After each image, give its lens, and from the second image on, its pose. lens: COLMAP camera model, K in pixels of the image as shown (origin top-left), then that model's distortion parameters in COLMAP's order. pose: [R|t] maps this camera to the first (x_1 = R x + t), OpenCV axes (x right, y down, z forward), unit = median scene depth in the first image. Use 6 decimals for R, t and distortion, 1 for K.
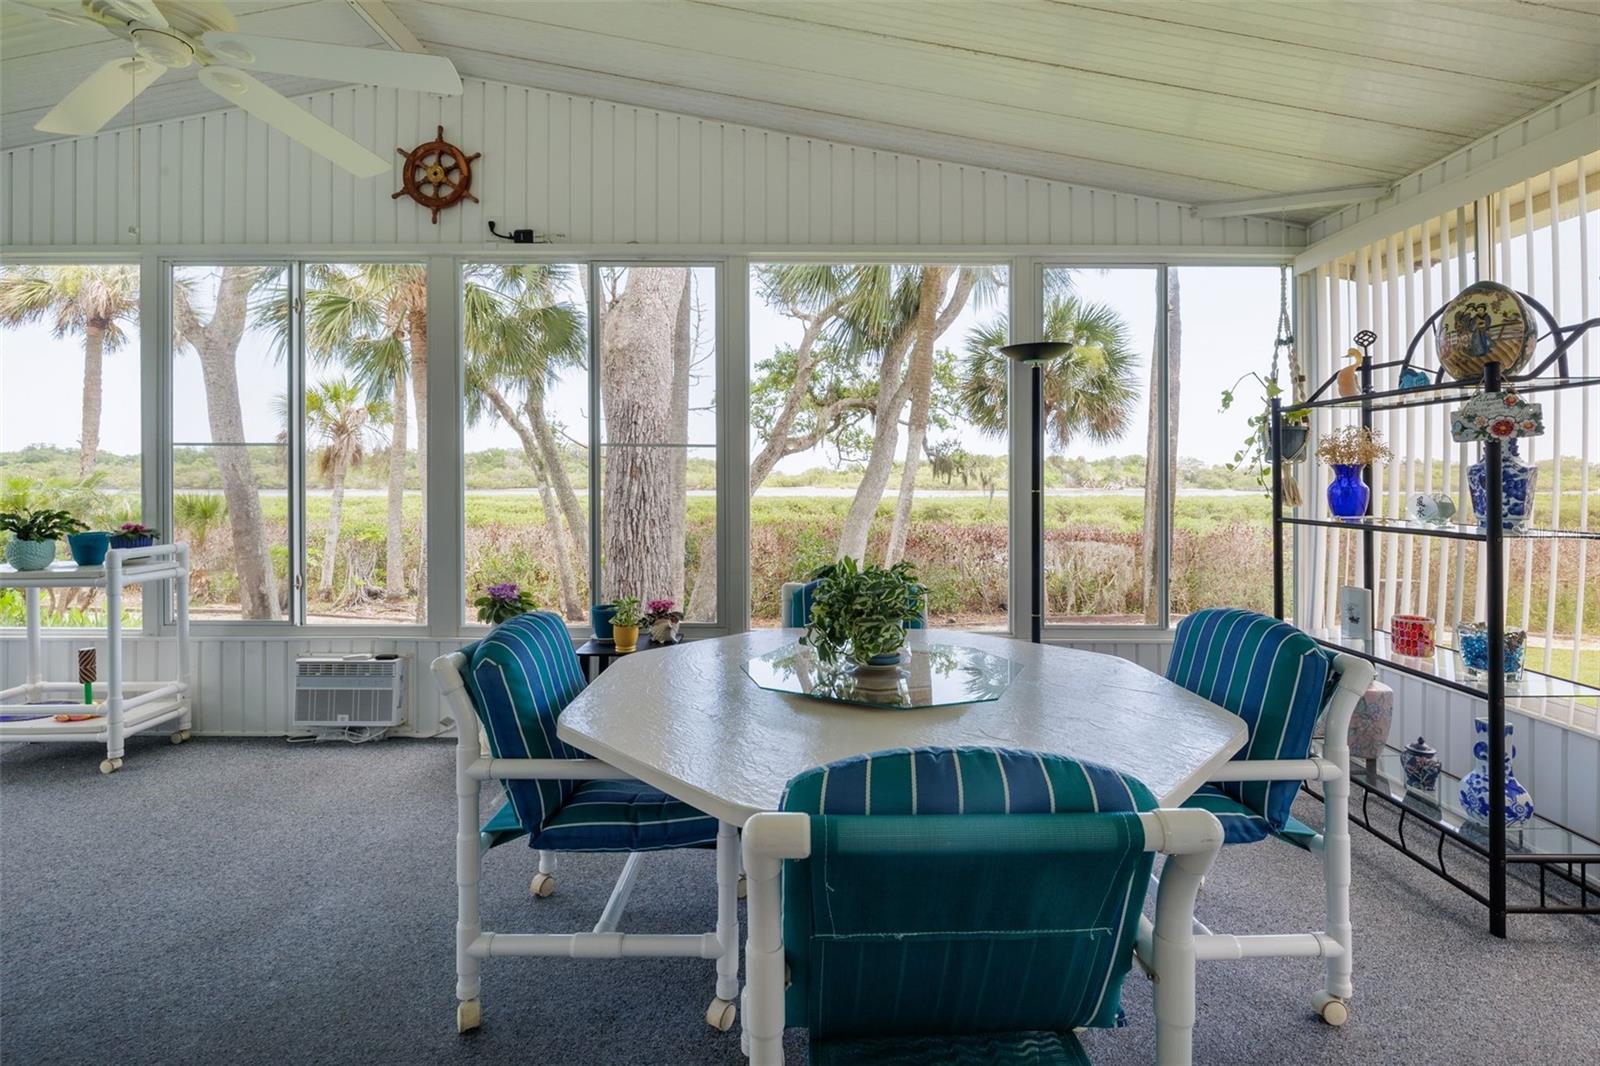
lens RADIAL K [[718.3, 0, 816.4], [0, 718.3, 469.8], [0, 0, 1]] dist [-0.000372, -0.000005]
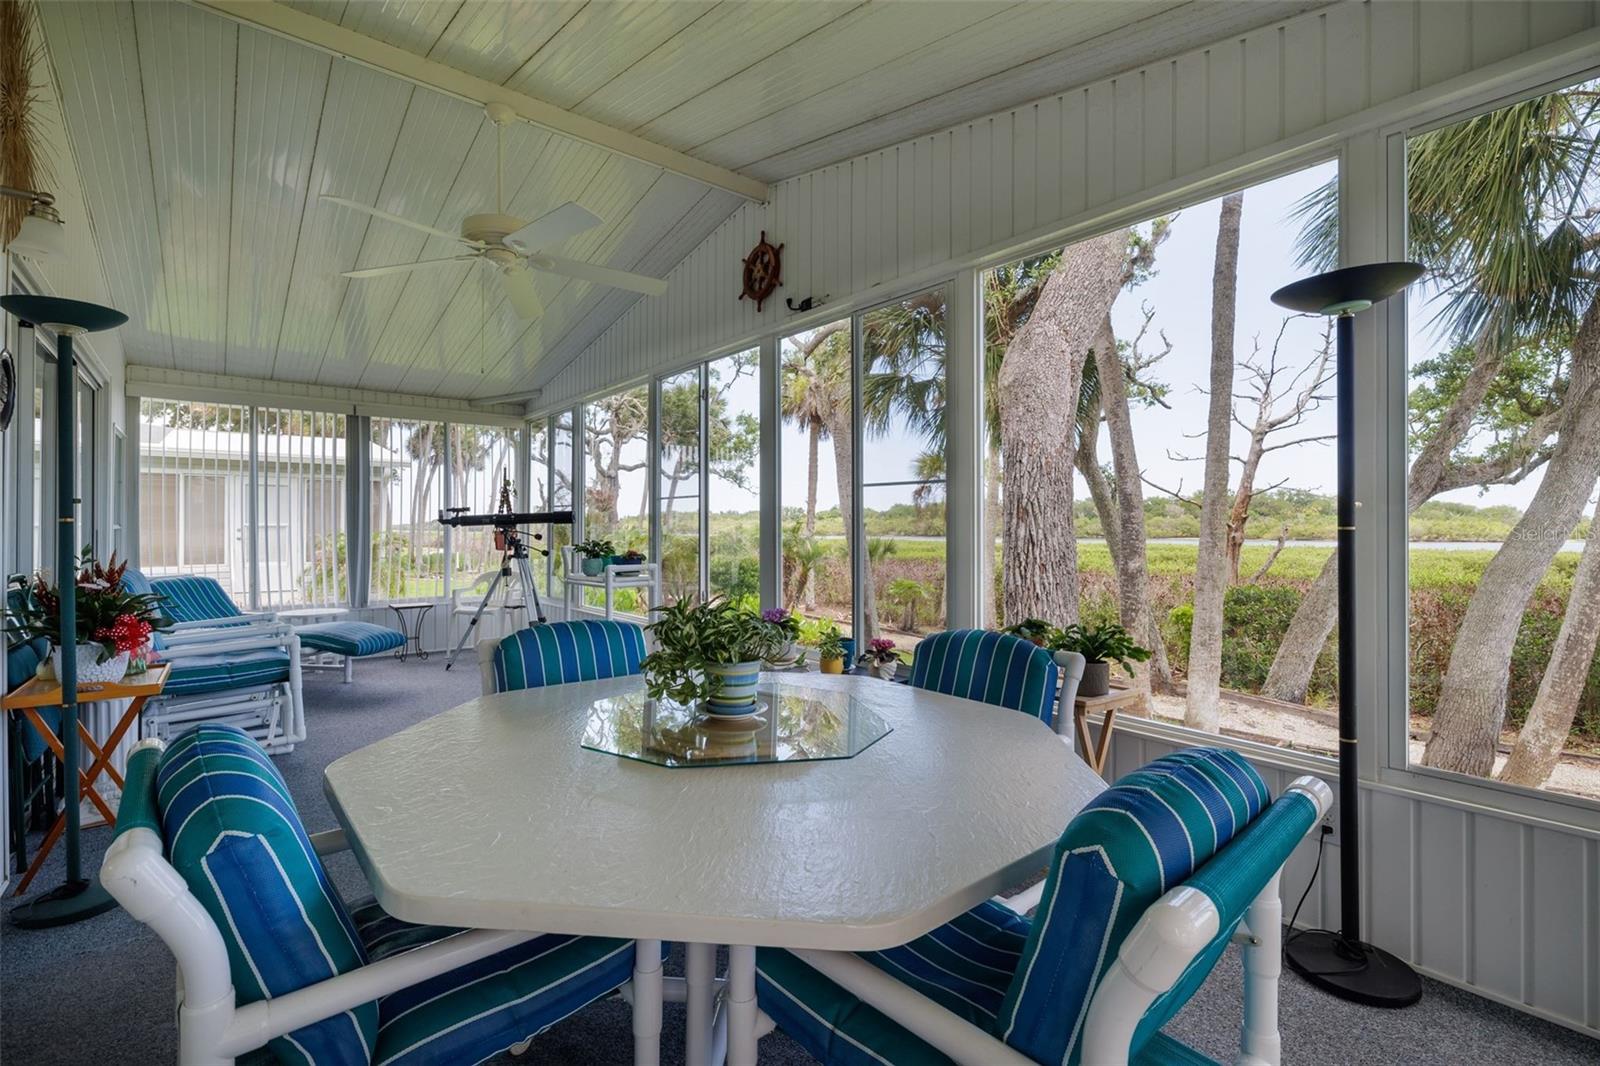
lens RADIAL K [[715.5, 0, 792.5], [0, 715.5, 525.4], [0, 0, 1]] dist [-0.001551, -0.000196]
pose [[0.635523, -0.004411, -0.772069, 0.285040], [0.011346, 0.999929, 0.003627, 0.011862], [0.771999, -0.011065, 0.635528, 0.166028]]
